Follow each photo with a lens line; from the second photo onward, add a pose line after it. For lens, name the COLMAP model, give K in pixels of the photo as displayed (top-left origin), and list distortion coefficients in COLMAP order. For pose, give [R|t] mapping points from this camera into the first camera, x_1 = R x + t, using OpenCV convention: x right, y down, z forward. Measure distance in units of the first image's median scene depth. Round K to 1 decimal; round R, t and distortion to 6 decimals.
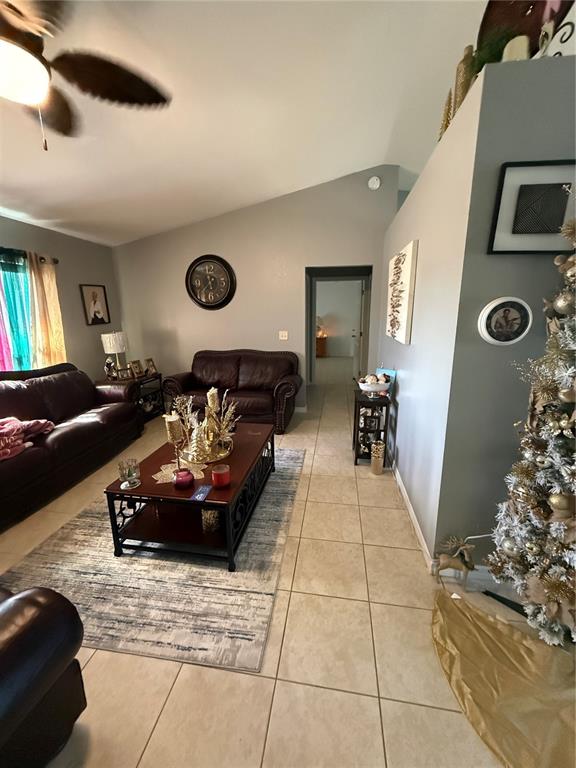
lens RADIAL K [[306.3, 0, 288.0], [0, 306.3, 380.9], [0, 0, 1]] dist [0.000641, -0.000359]
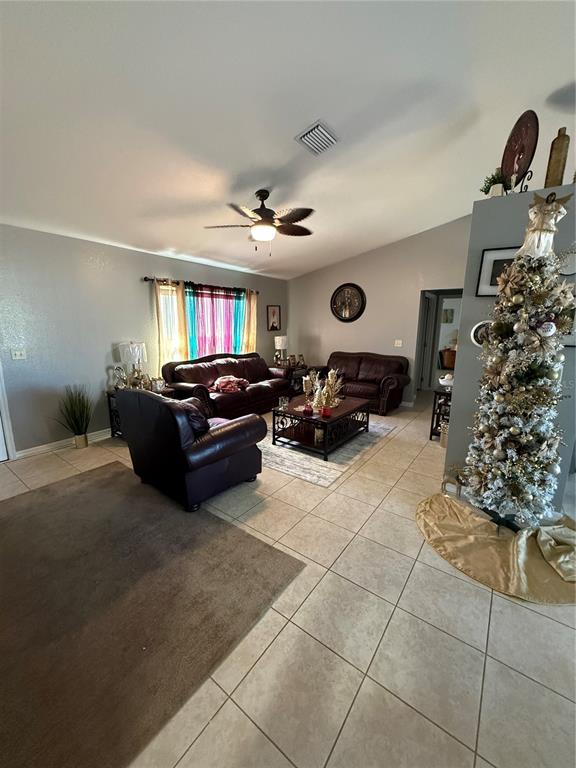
lens RADIAL K [[306.3, 0, 288.0], [0, 306.3, 380.9], [0, 0, 1]] dist [0.000641, -0.000359]
pose [[0.887196, 0.104337, -0.449441, 0.229420], [-0.119559, 0.992812, -0.005529, 0.094211], [0.445634, 0.058640, 0.893293, -0.459096]]
